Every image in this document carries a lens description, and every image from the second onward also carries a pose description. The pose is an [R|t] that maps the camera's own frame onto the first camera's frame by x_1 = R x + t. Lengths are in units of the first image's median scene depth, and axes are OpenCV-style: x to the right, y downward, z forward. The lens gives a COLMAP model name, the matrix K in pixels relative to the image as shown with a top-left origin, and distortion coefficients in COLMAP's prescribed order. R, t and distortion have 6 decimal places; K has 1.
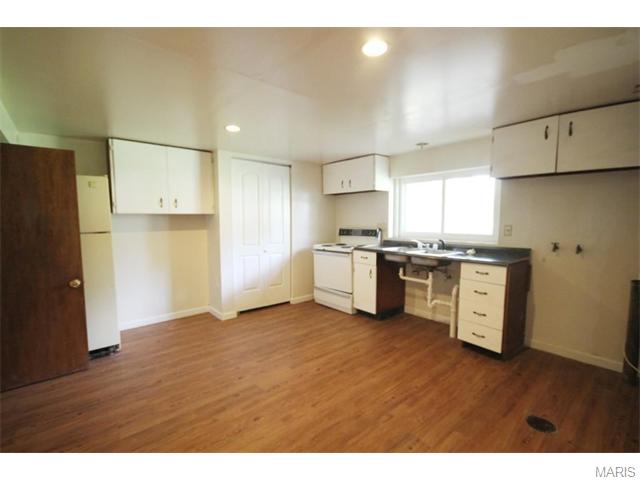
lens RADIAL K [[301.1, 0, 320.0], [0, 301.1, 240.0], [0, 0, 1]] dist [0.000018, -0.000067]
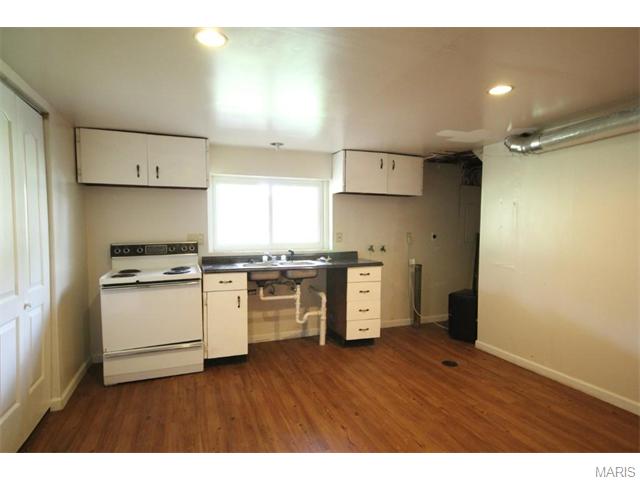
lens RADIAL K [[356.6, 0, 334.8], [0, 356.6, 240.6], [0, 0, 1]] dist [0.005086, 0.001538]
pose [[0.316349, -0.034534, 0.948014, -0.625407], [0.070241, 0.997447, 0.012895, -0.035436], [-0.946039, 0.062510, 0.317967, 0.528597]]
